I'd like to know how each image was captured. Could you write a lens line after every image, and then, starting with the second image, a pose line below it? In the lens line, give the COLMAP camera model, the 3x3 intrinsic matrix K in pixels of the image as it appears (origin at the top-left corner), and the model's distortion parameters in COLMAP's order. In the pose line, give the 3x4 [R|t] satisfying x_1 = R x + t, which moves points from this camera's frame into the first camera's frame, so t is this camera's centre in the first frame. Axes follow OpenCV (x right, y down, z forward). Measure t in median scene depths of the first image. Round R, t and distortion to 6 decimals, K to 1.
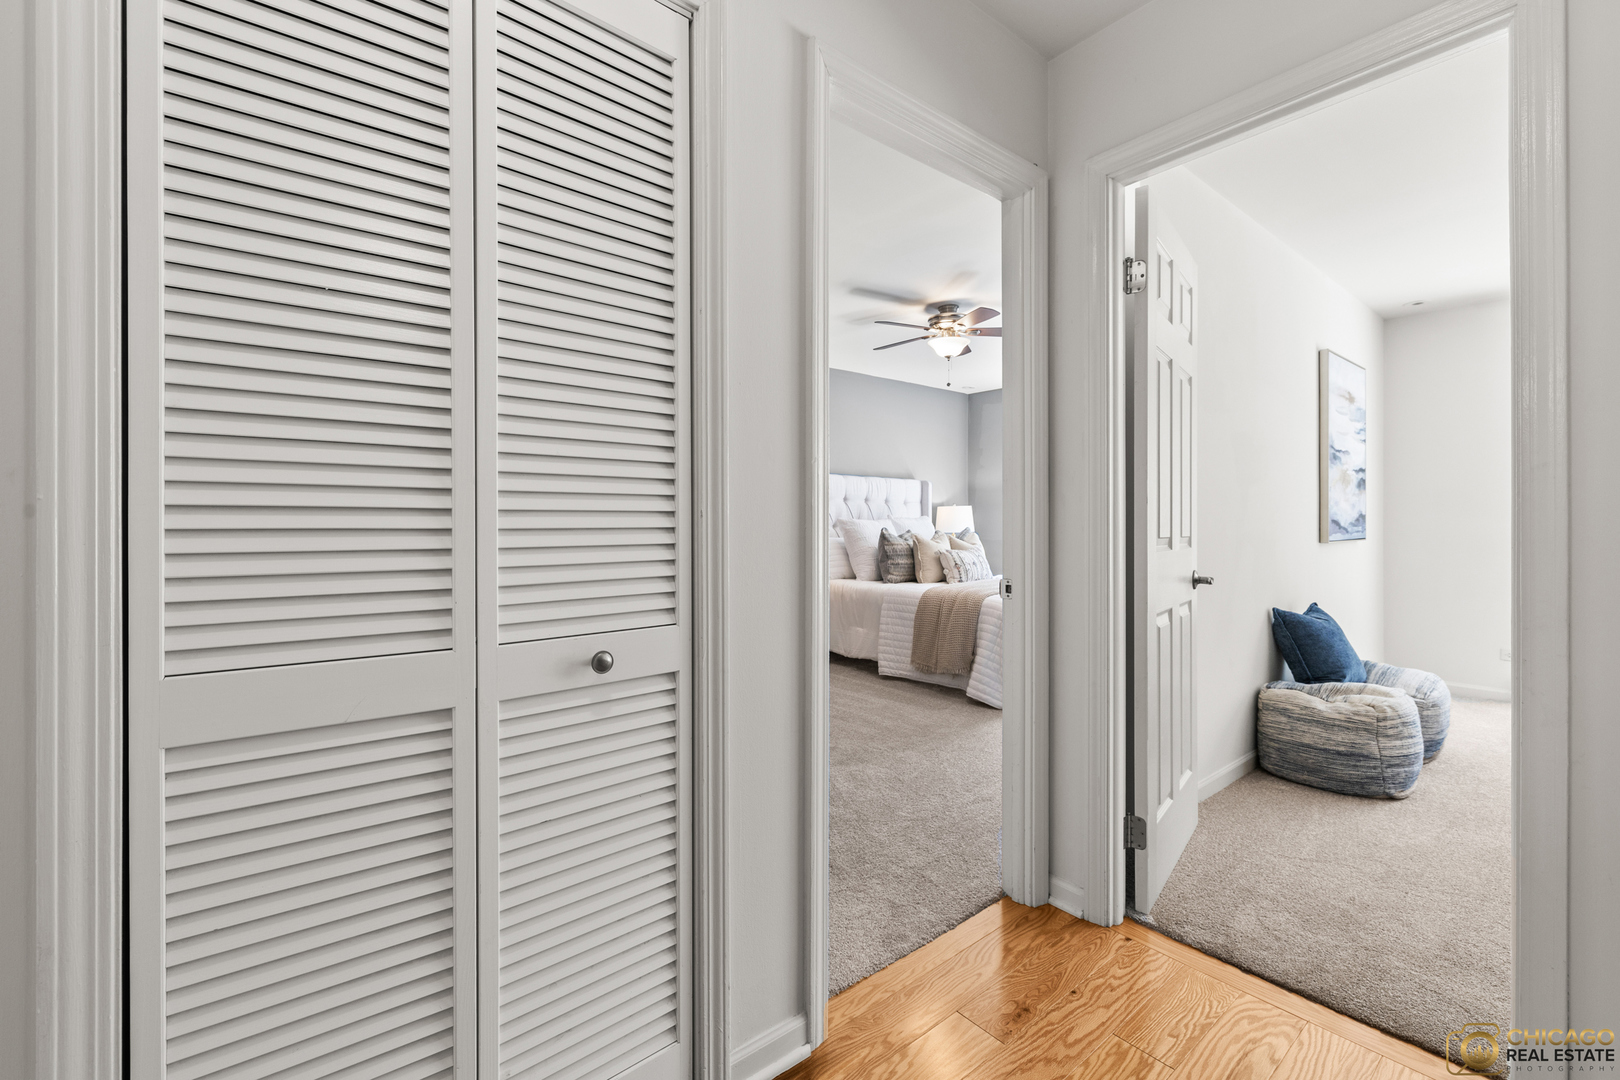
lens RADIAL K [[690.5, 0, 786.5], [0, 690.5, 524.8], [0, 0, 1]] dist [0.008433, 0.000575]
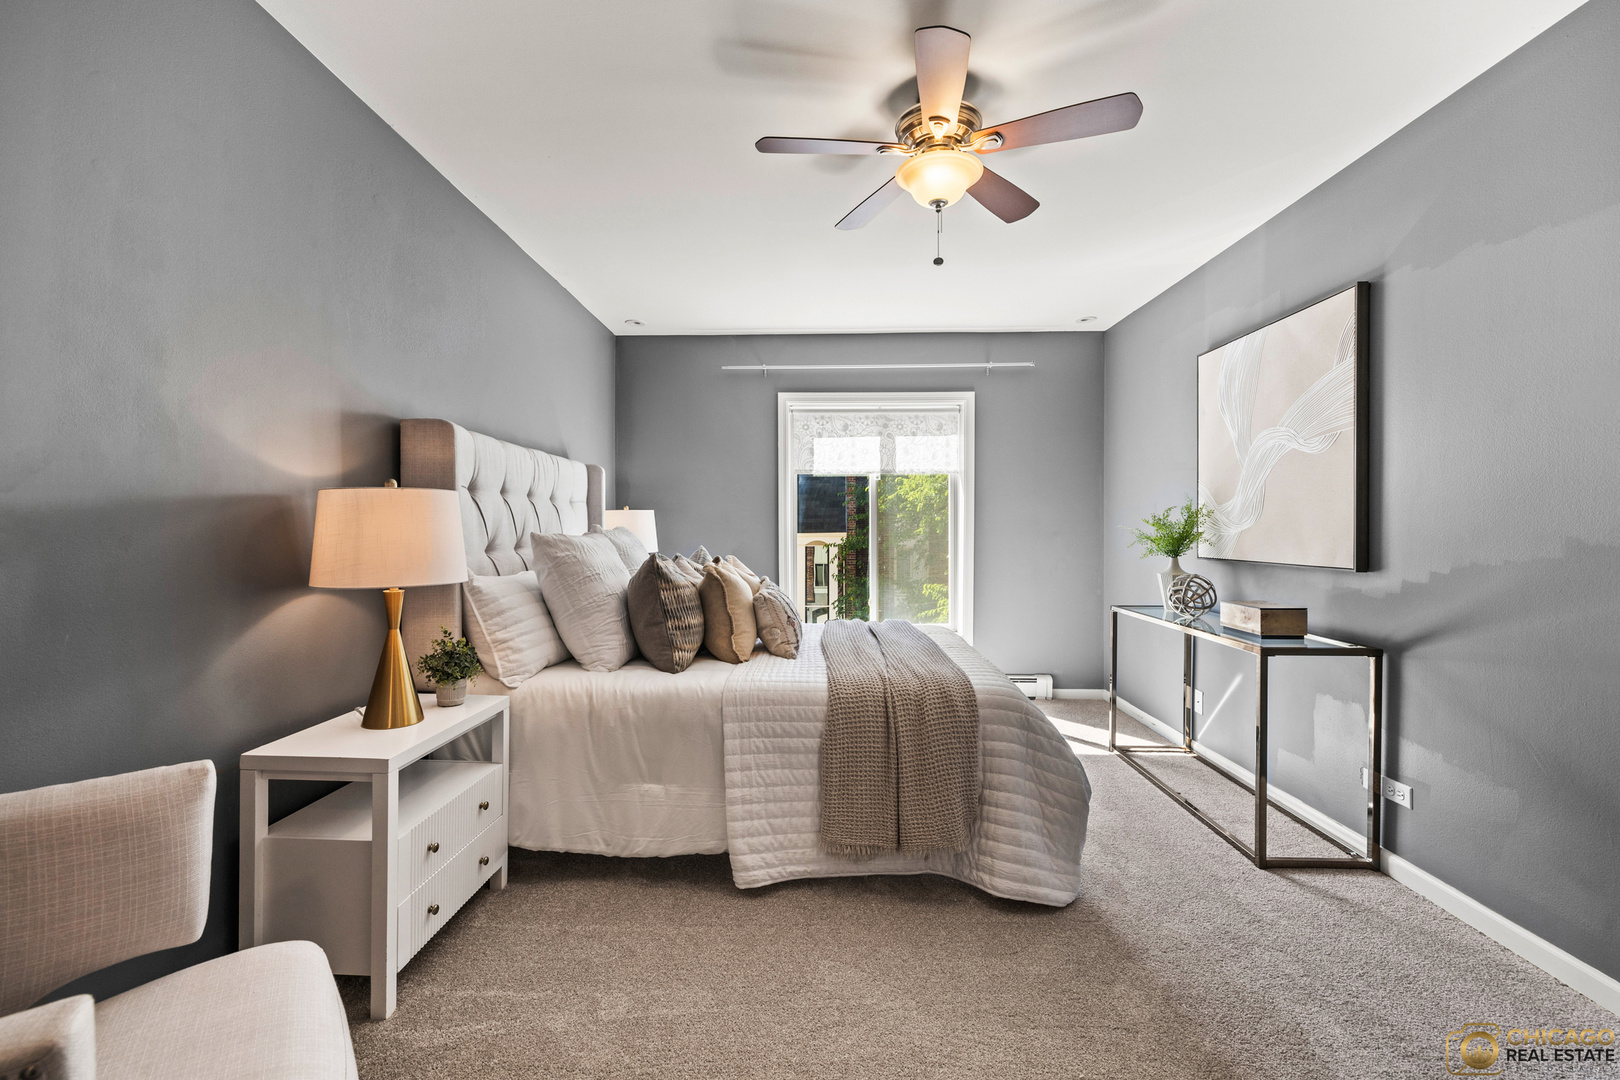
lens RADIAL K [[690.5, 0, 798.0], [0, 690.5, 541.4], [0, 0, 1]] dist [0.008433, 0.000575]
pose [[0.651321, -0.015580, 0.758642, -0.159990], [0.003335, 0.999838, 0.017670, -0.012459], [-0.758795, -0.008979, 0.651268, 0.622540]]
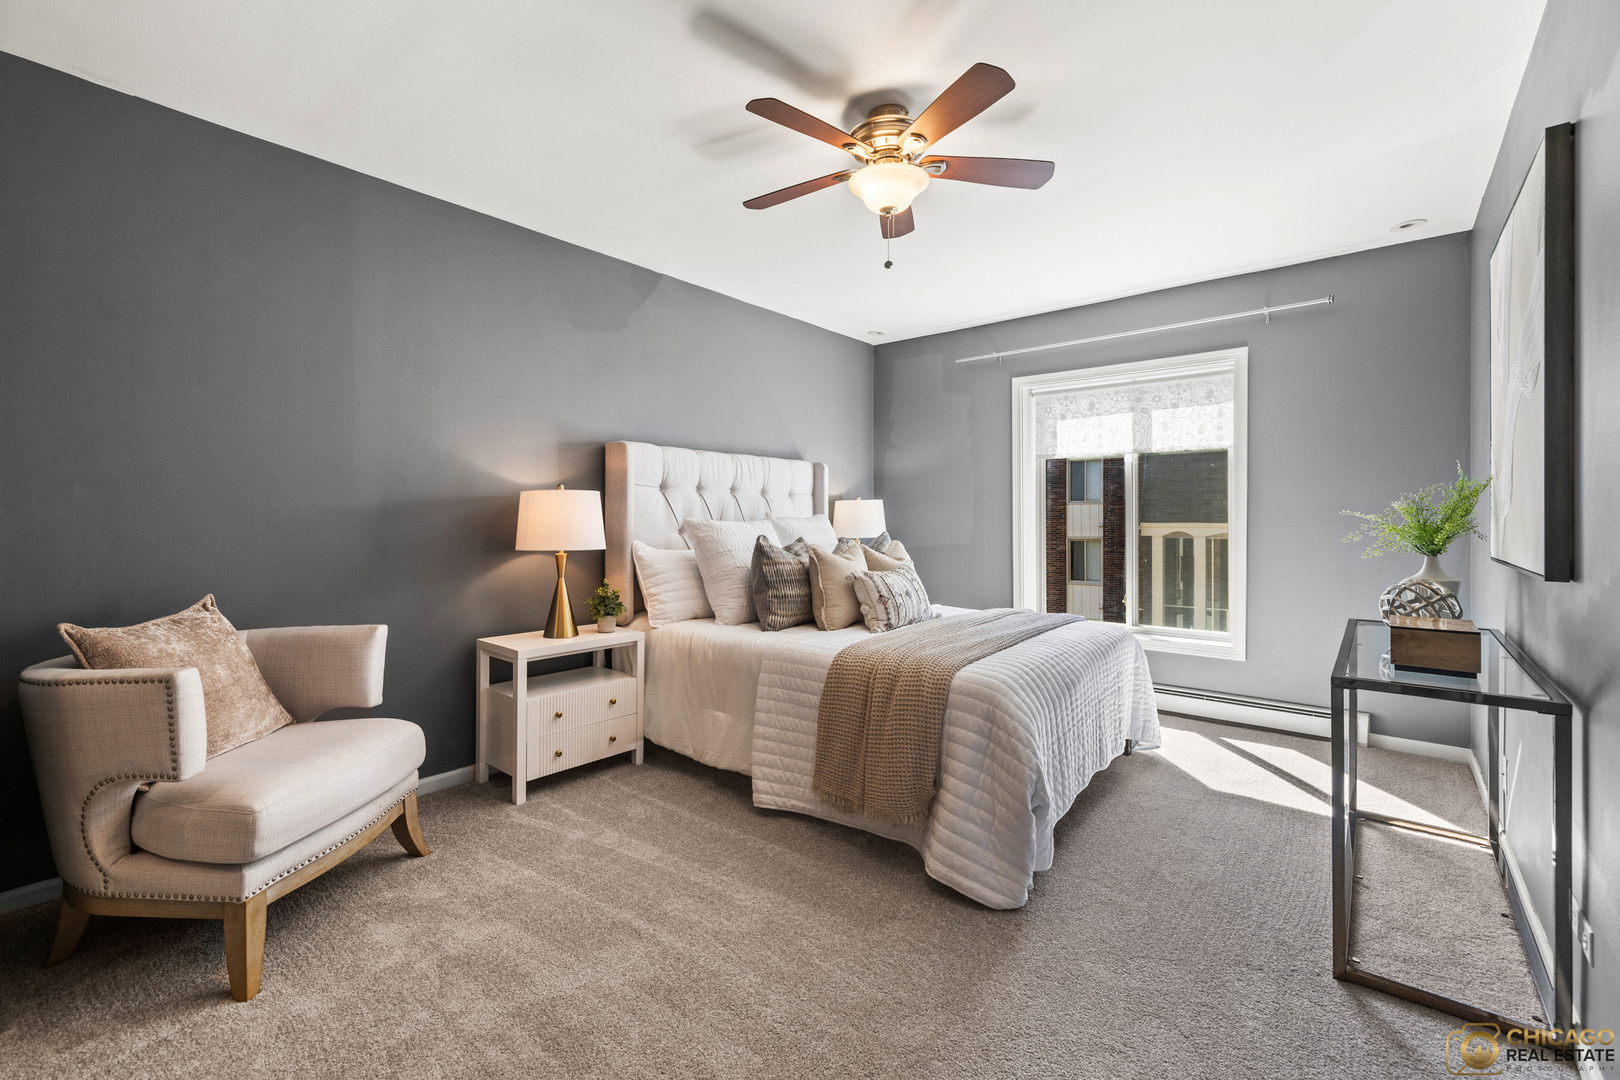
lens RADIAL K [[690.5, 0, 788.9], [0, 690.5, 529.8], [0, 0, 1]] dist [0.008433, 0.000575]
pose [[0.982040, -0.003963, 0.188631, 0.053001], [0.001261, 0.999895, 0.014442, -0.009223], [-0.188669, -0.013945, 0.981942, 0.416803]]
